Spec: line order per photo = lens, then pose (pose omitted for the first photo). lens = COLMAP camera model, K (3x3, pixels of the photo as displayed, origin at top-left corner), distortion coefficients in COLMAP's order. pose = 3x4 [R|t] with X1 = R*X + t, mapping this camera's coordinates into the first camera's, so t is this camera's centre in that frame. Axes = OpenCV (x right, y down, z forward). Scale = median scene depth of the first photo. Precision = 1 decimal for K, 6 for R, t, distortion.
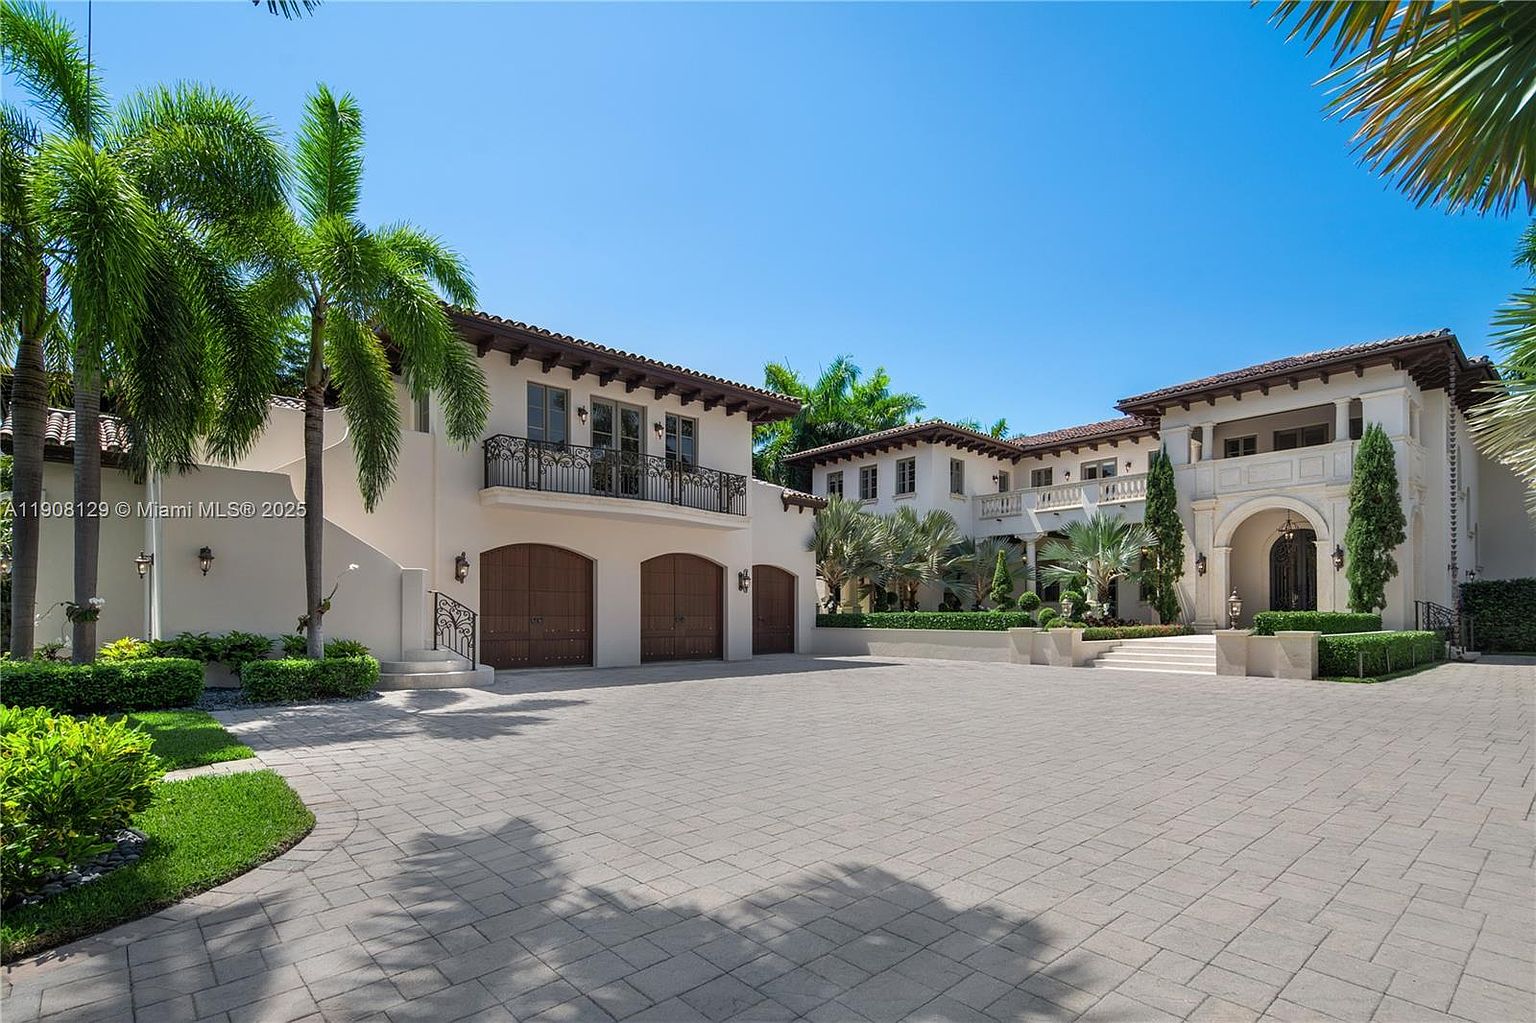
lens RADIAL K [[712.5, 0, 770.2], [0, 712.5, 487.7], [0, 0, 1]] dist [0.021569, 0.000146]
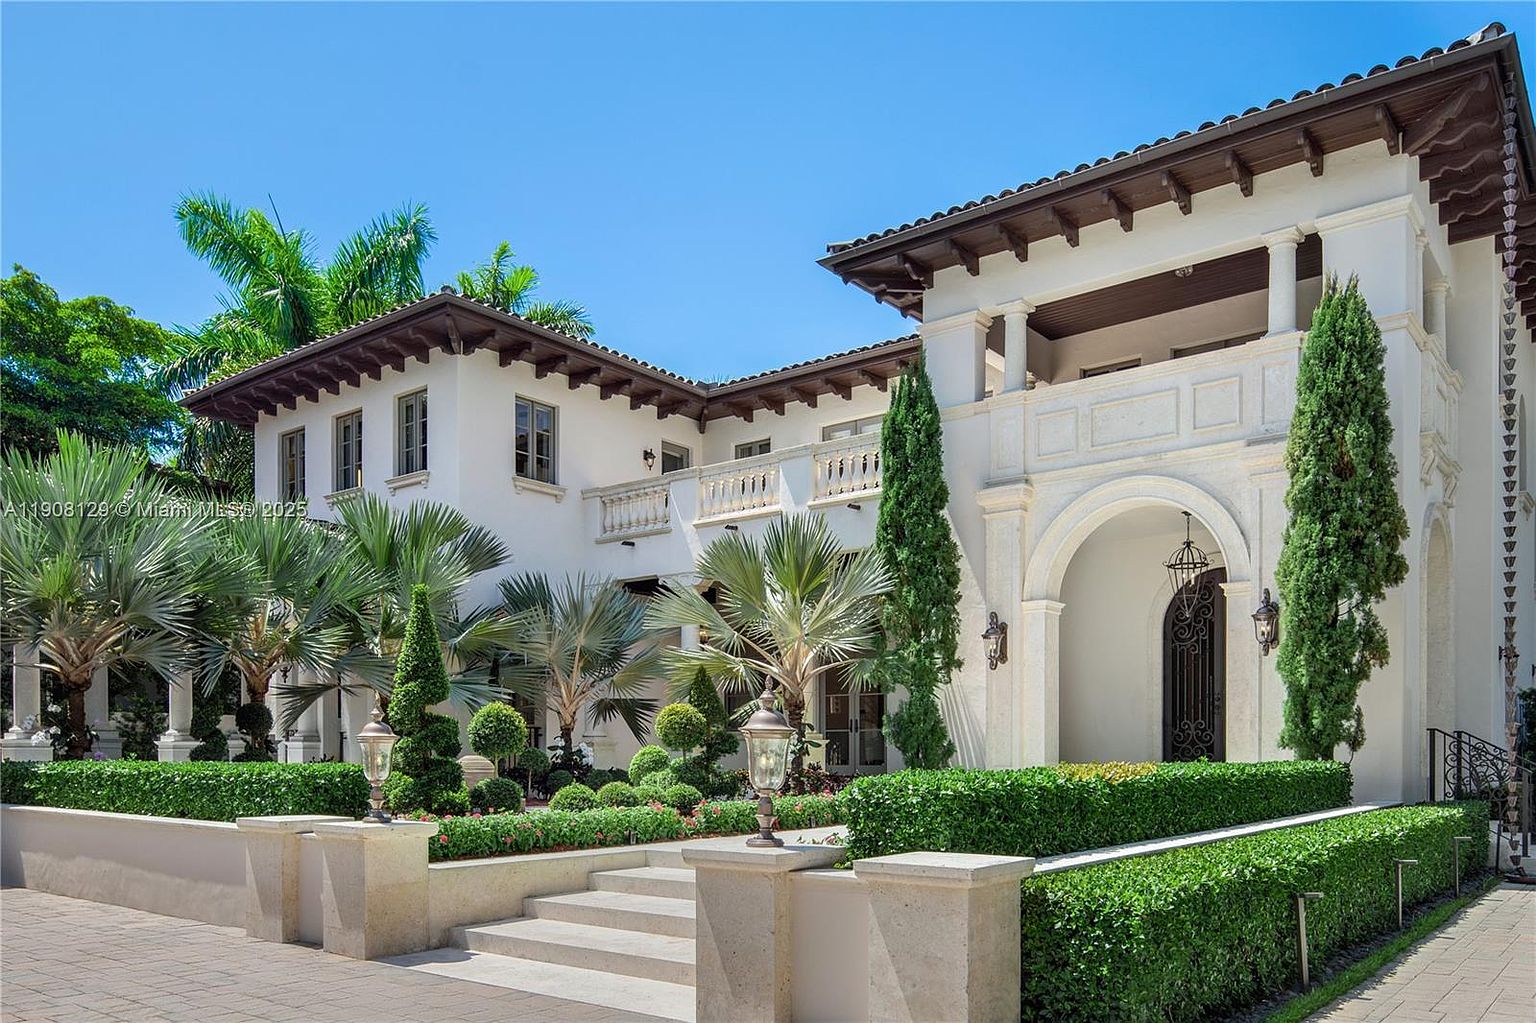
lens RADIAL K [[1120.6, 0, 768.0], [0, 1120.6, 511.5], [0, 0, 1]] dist [0.004018, -0.002339]
pose [[0.985121, 0.036725, 0.167894, 0.385037], [-0.031298, 0.998902, -0.034862, 0.062853], [-0.168990, 0.029088, 0.985188, 0.407239]]
